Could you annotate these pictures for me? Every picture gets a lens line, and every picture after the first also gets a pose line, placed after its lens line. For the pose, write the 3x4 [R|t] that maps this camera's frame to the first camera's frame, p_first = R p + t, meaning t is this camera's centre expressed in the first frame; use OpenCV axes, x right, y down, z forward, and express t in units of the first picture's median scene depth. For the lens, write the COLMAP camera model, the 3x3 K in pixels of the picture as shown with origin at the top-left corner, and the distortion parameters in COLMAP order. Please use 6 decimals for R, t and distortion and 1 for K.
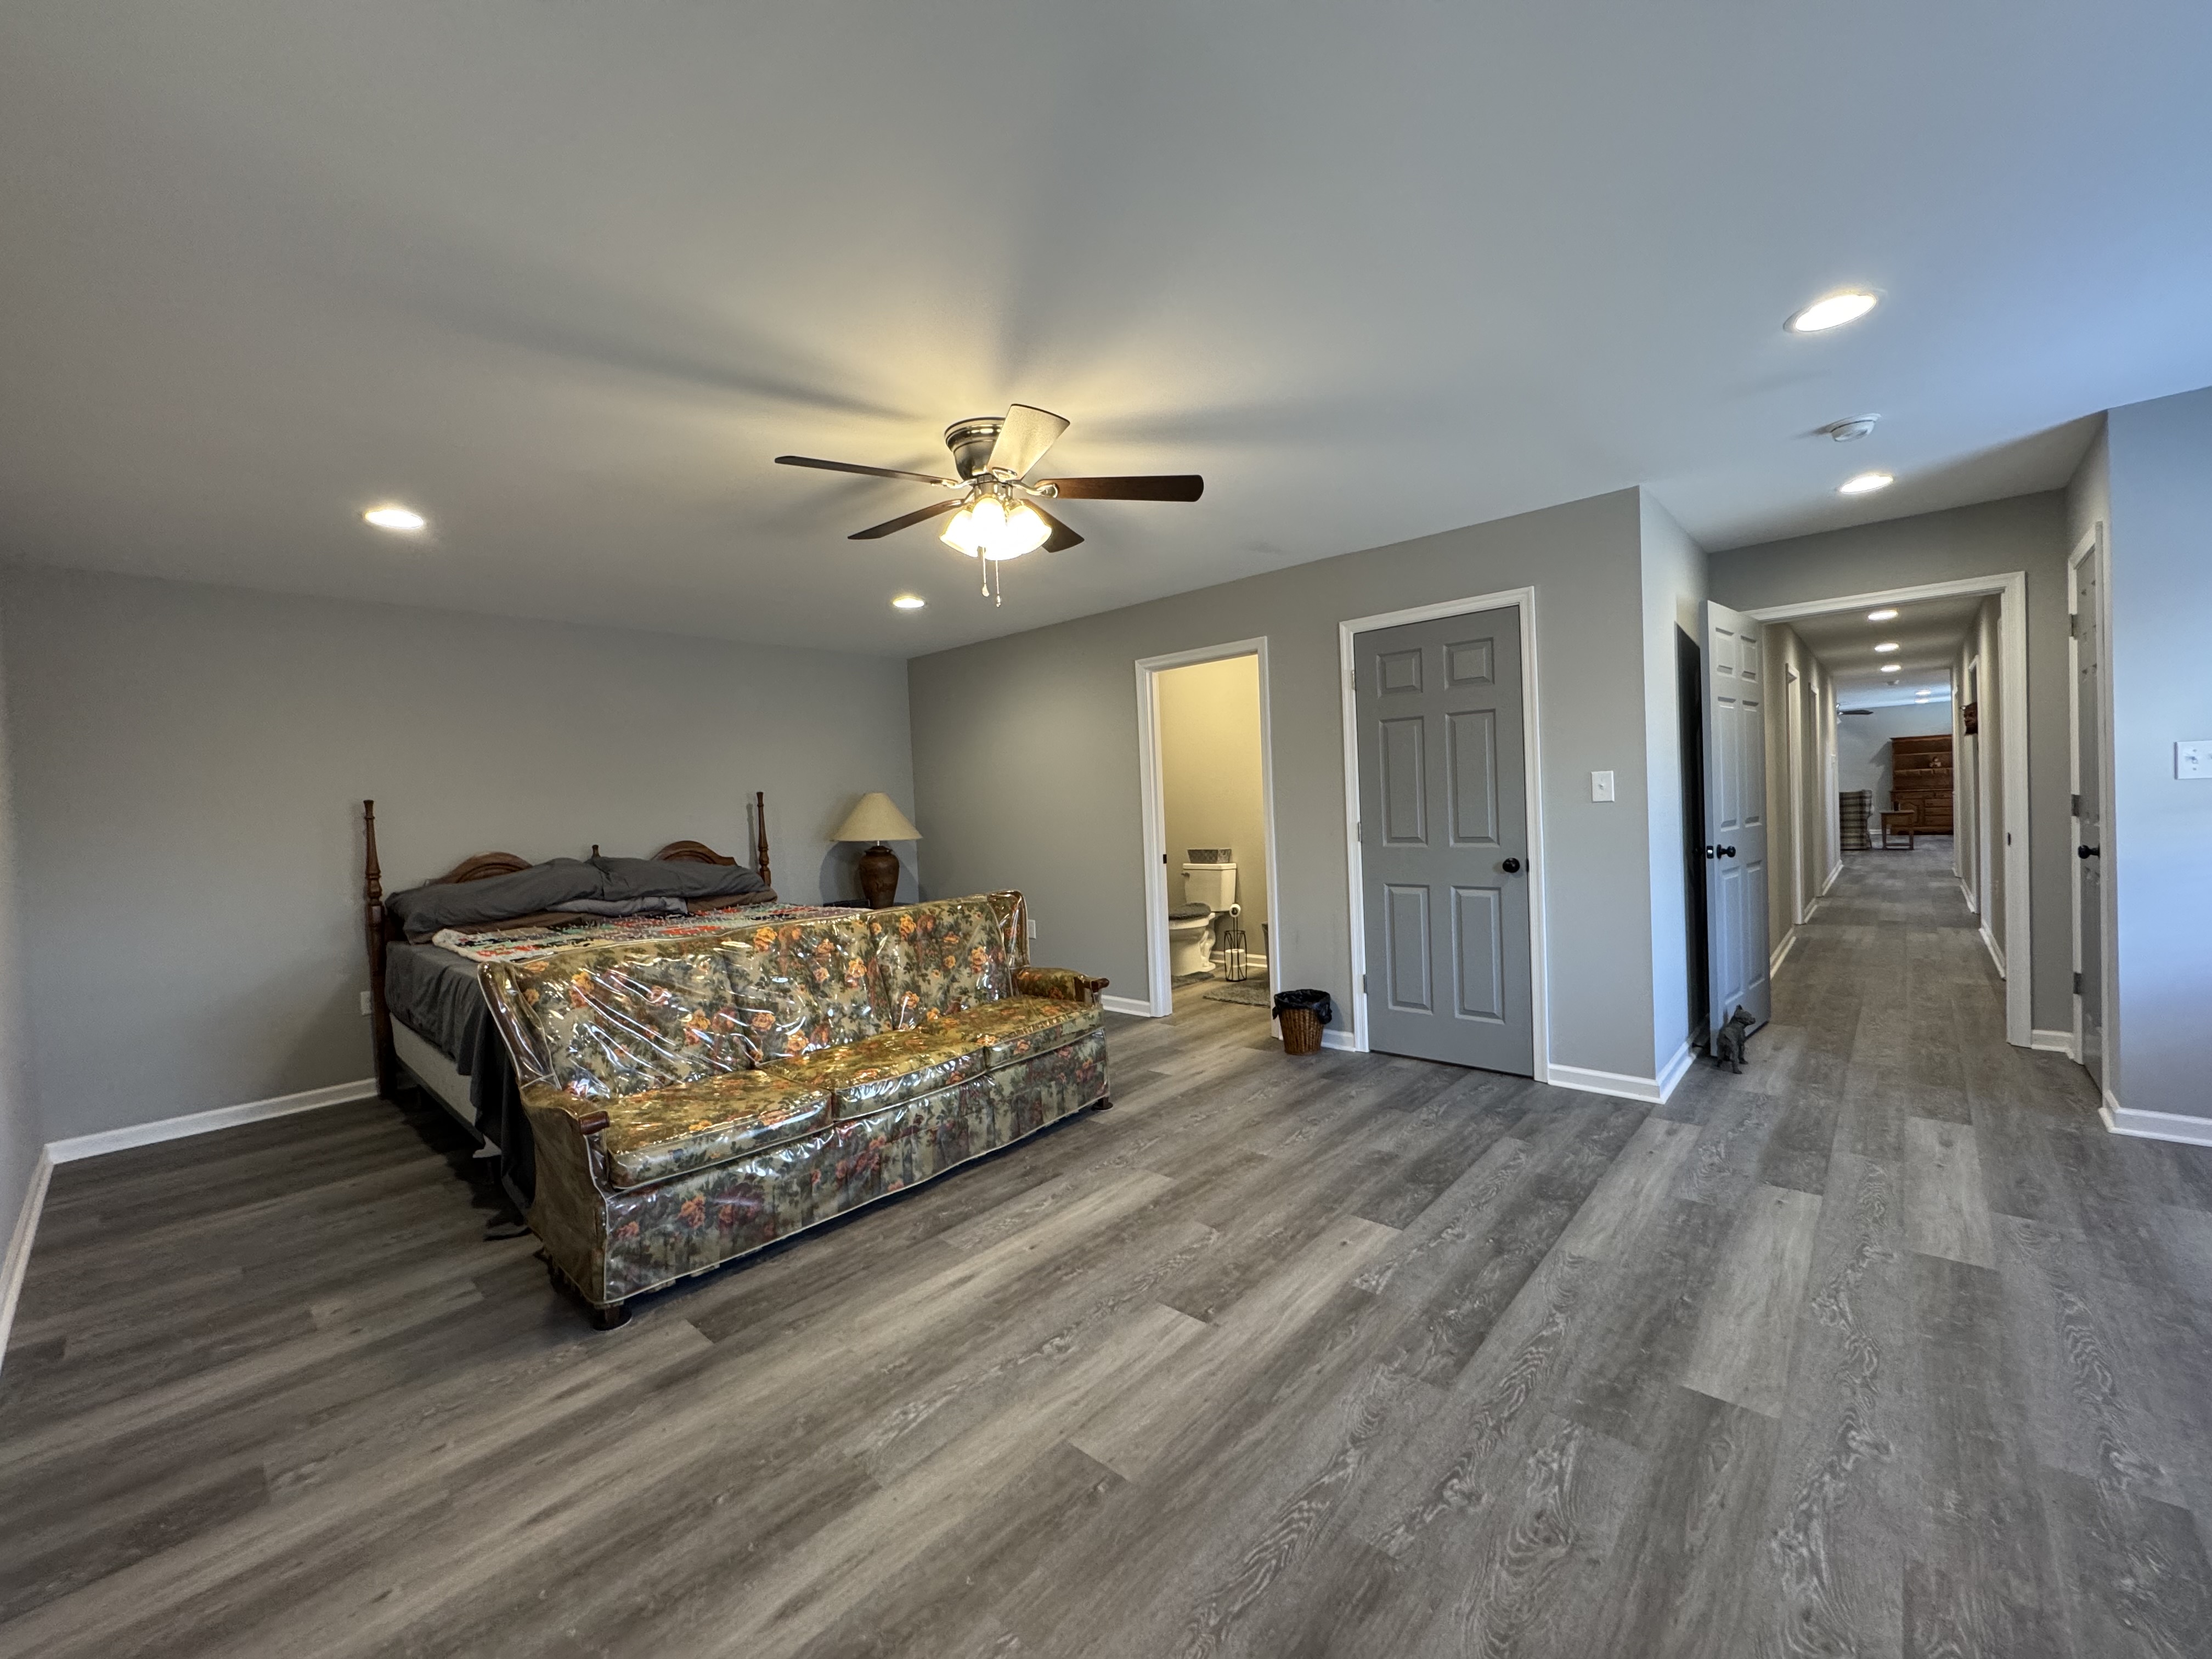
lens RADIAL K [[883.8, 0, 1108.2], [0, 883.8, 826.3], [0, 0, 1]] dist [-0.001968, 0.000271]
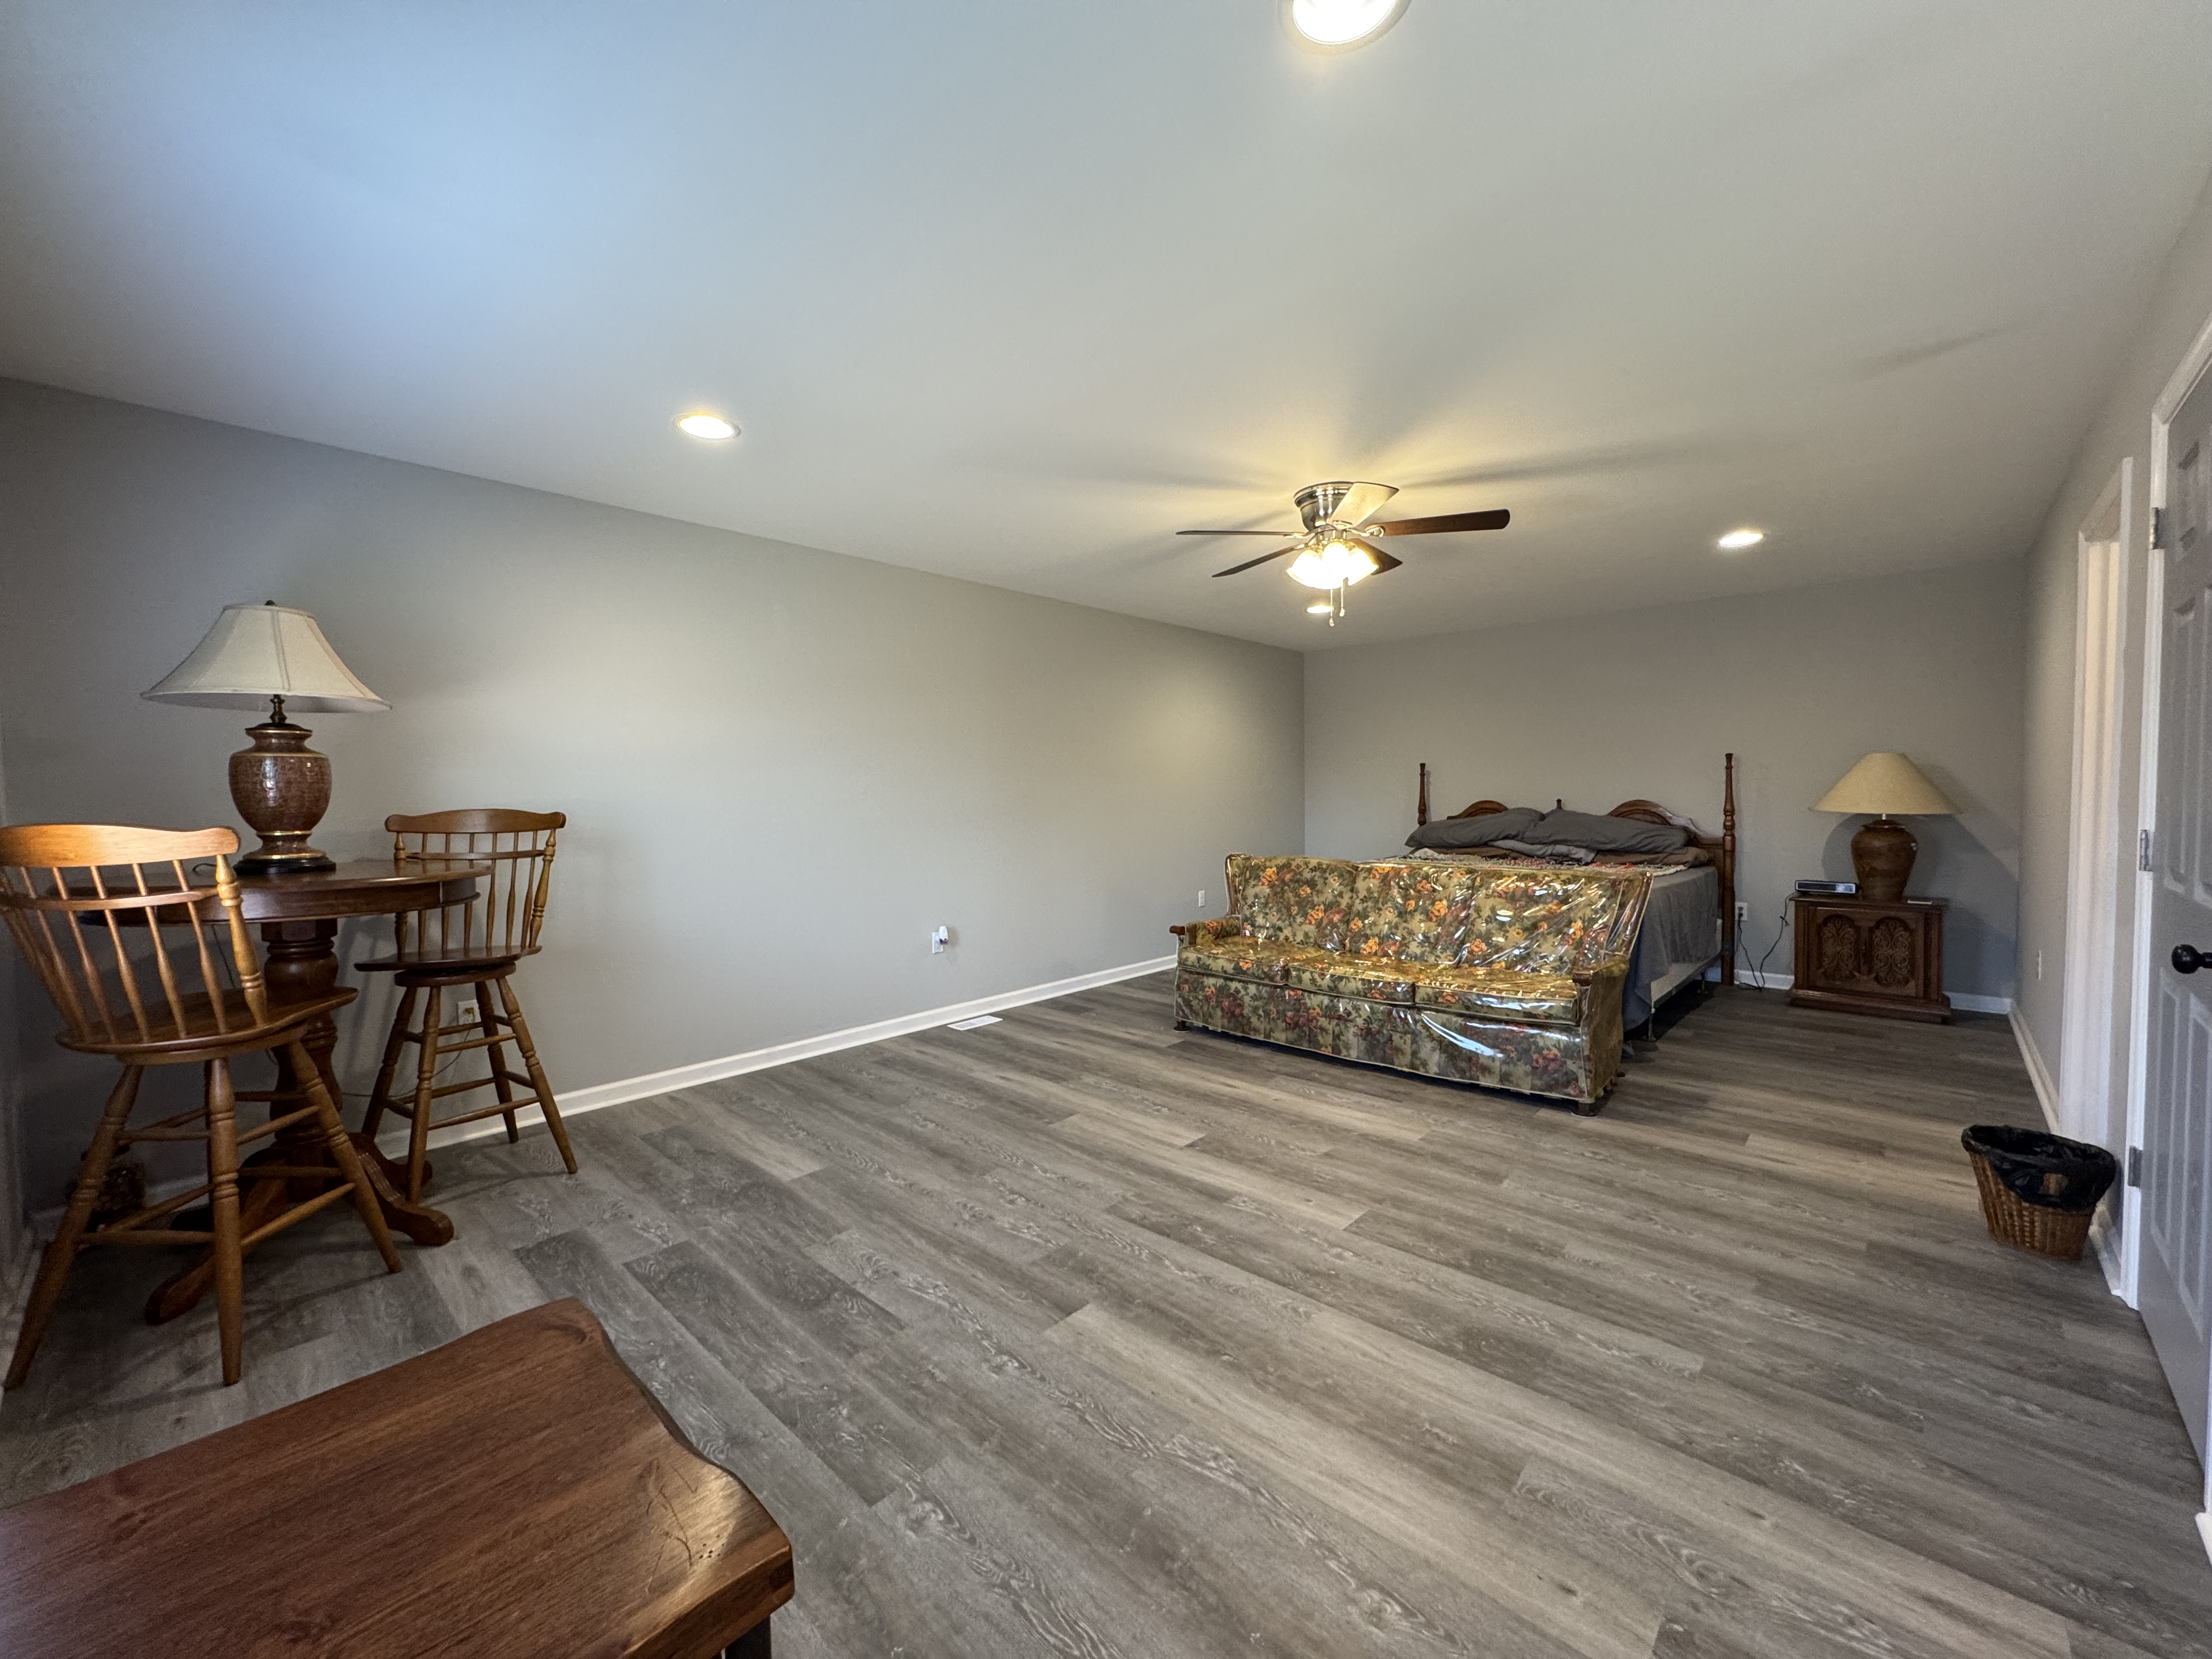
lens RADIAL K [[883.8, 0, 1108.2], [0, 883.8, 826.3], [0, 0, 1]] dist [-0.001968, 0.000271]
pose [[-0.012604, 0.080720, -0.996657, 1.239584], [-0.012482, 0.996646, 0.080877, -0.062729], [0.999843, 0.013460, -0.011554, 0.723338]]
